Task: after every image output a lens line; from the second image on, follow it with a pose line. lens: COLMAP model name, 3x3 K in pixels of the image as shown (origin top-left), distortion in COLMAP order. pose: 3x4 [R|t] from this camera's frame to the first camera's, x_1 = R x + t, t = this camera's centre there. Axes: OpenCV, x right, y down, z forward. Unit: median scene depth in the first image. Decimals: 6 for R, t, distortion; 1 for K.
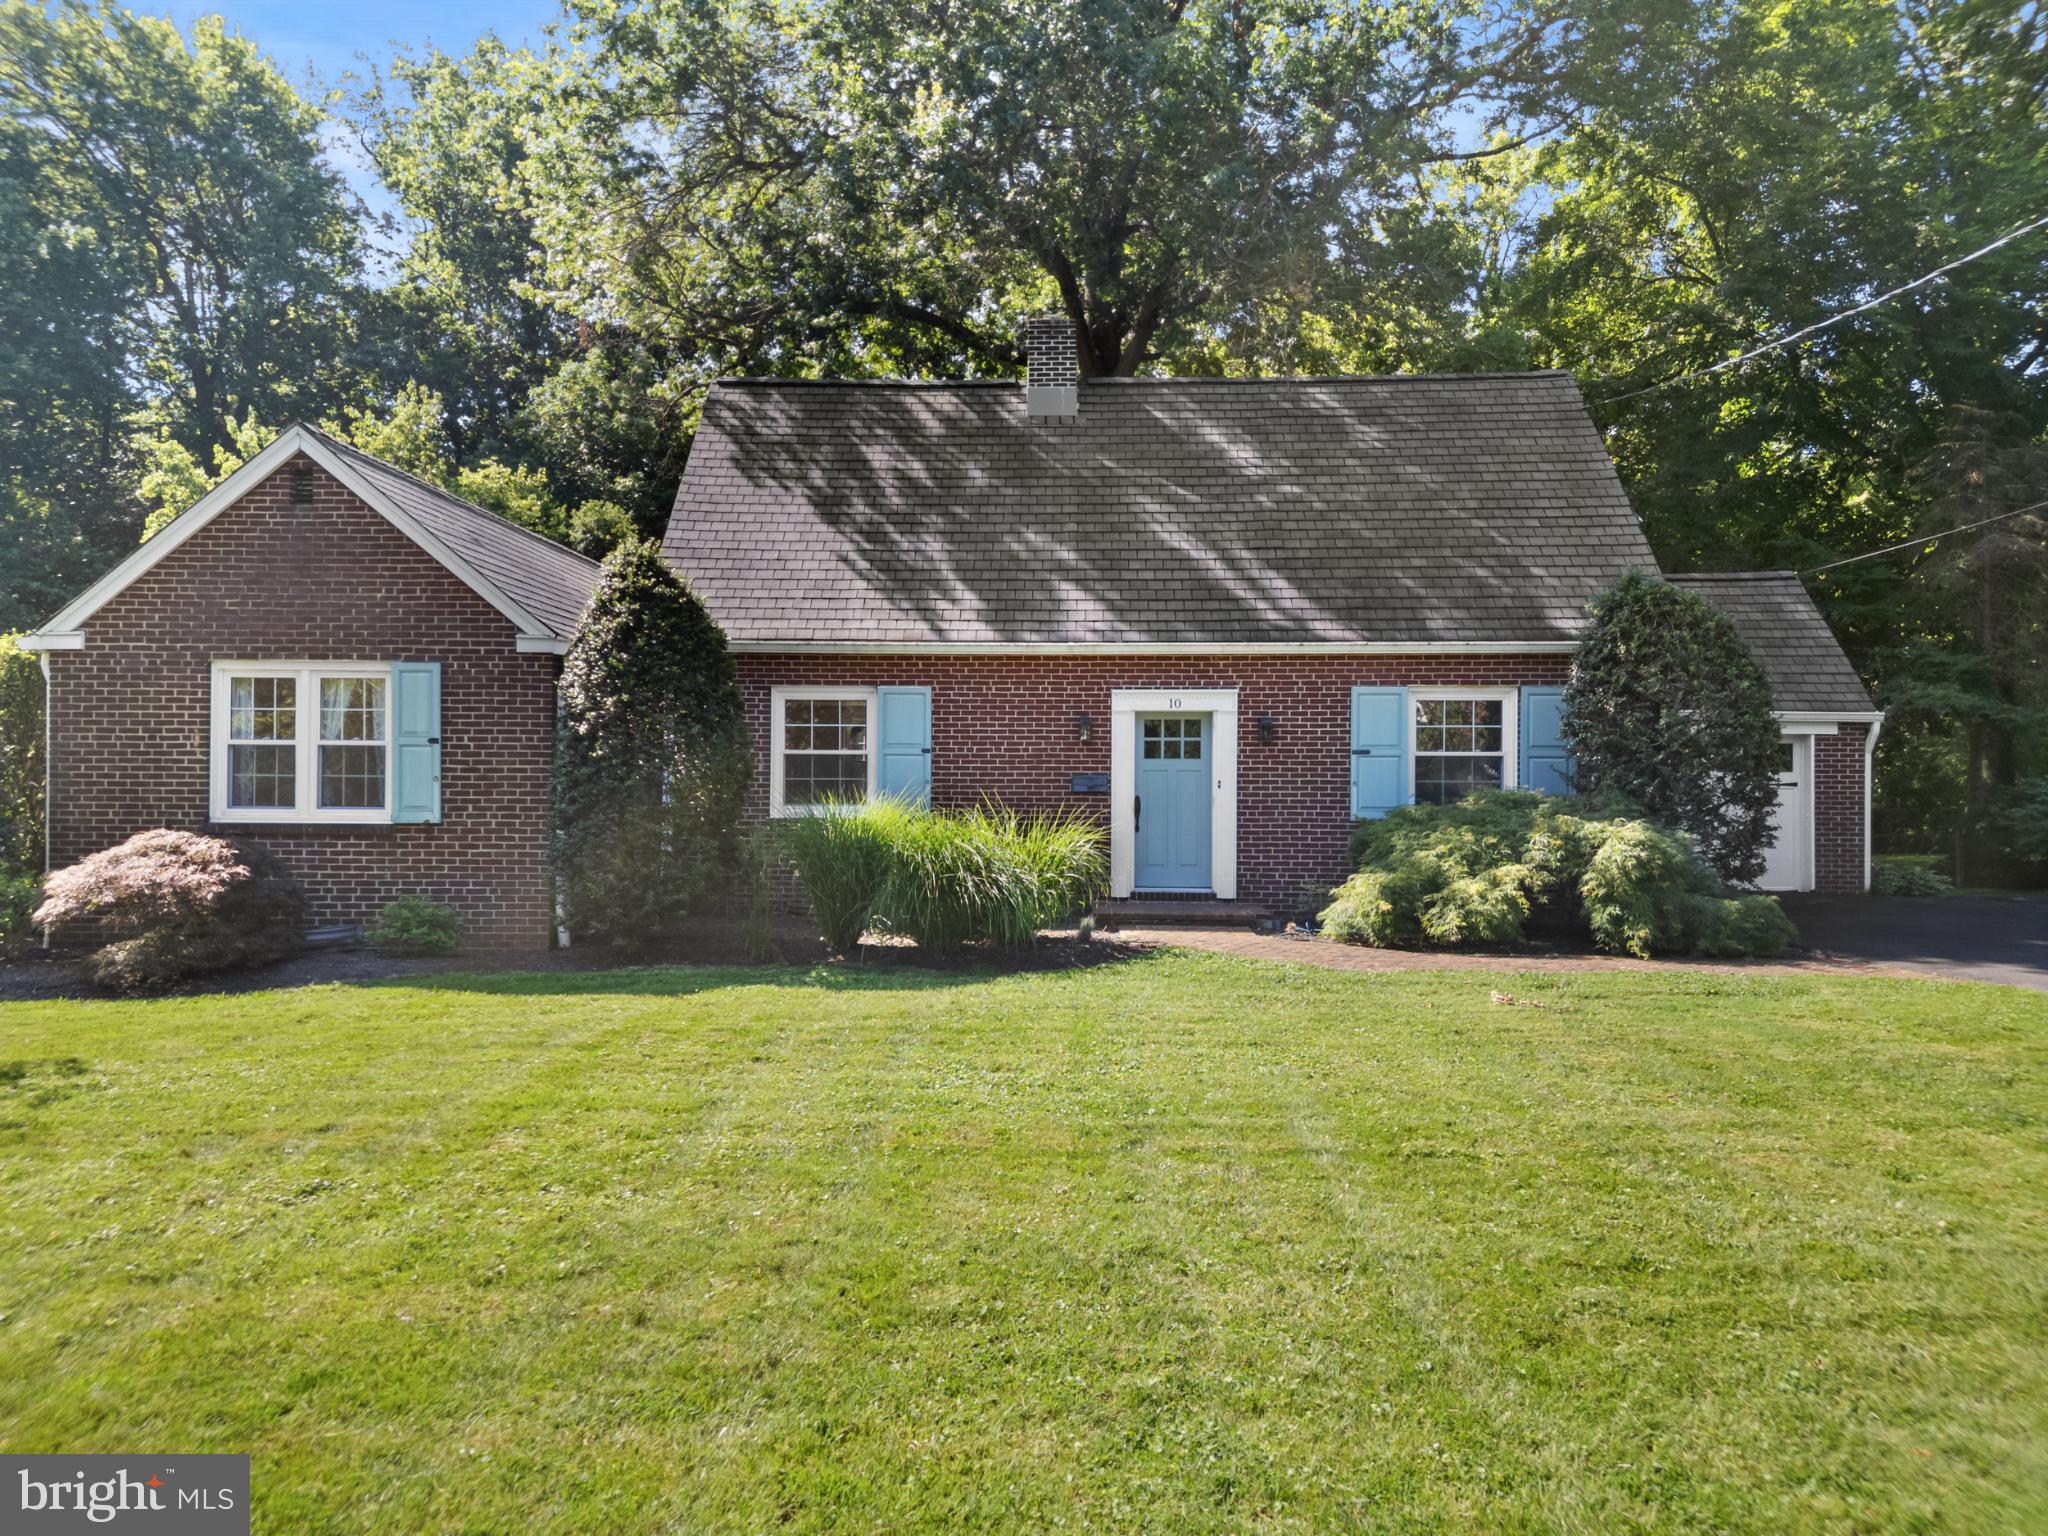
lens RADIAL K [[1430.0, 0, 1026.5], [0, 1430.0, 779.3], [0, 0, 1]] dist [0.049977, -0.011732]
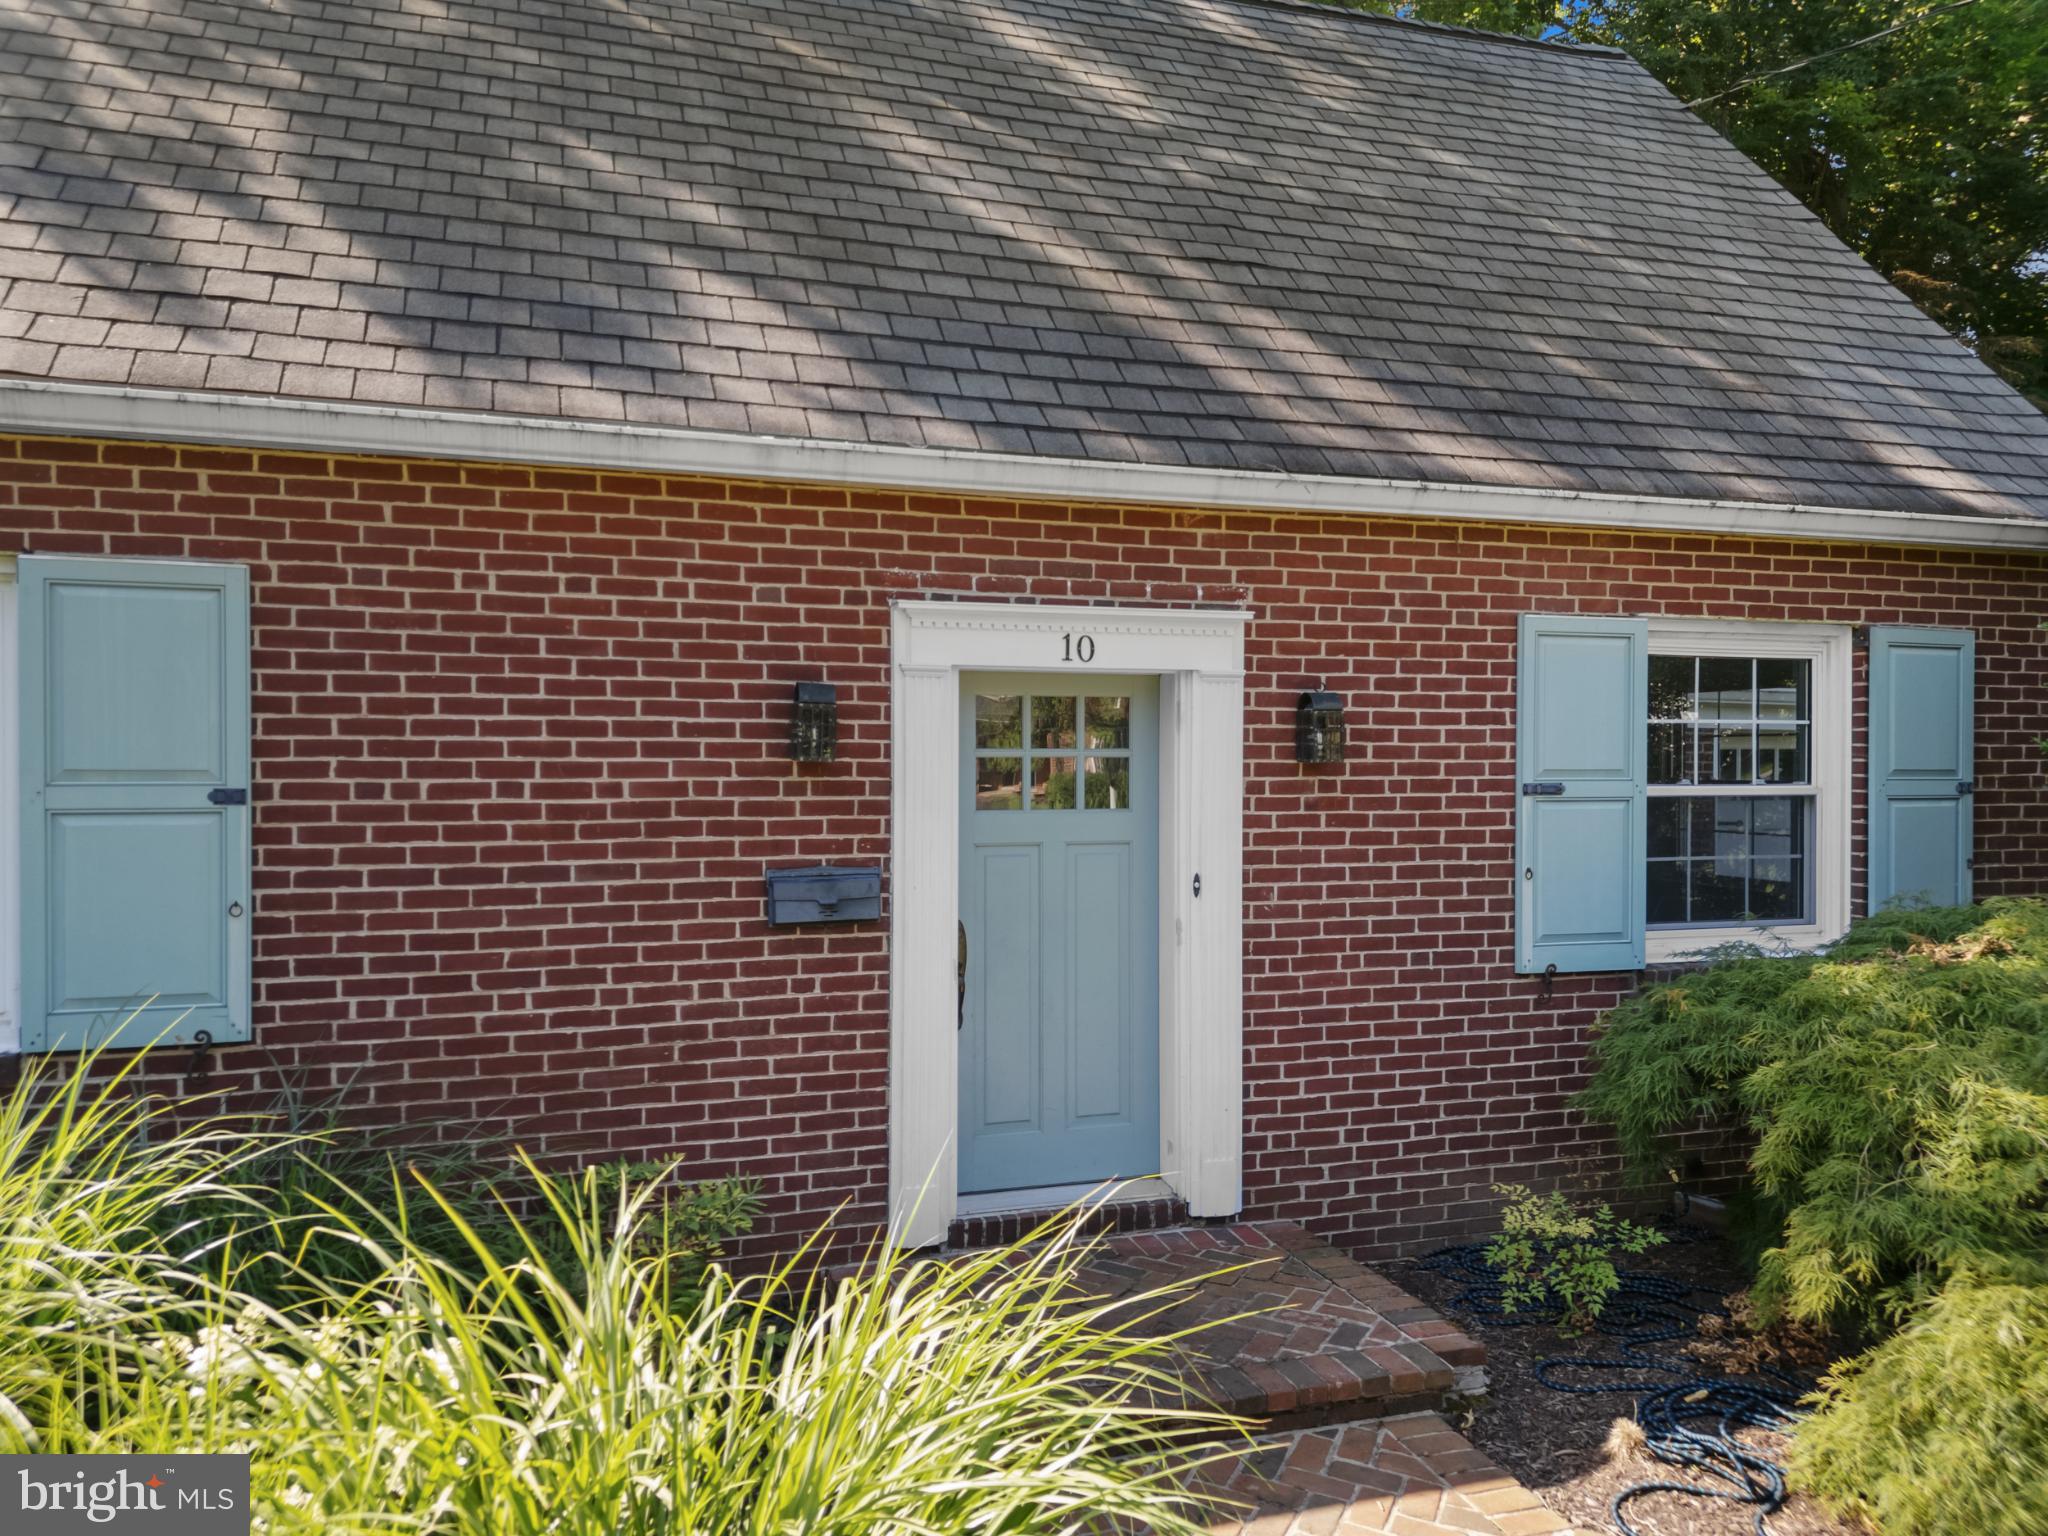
lens RADIAL K [[1430.0, 0, 1025.3], [0, 1430.0, 798.0], [0, 0, 1]] dist [0.049977, -0.011732]
pose [[0.943066, -0.010503, 0.332440, -0.018756], [0.002824, 0.999718, 0.023575, -0.025633], [-0.332594, -0.021295, 0.942830, 0.683832]]
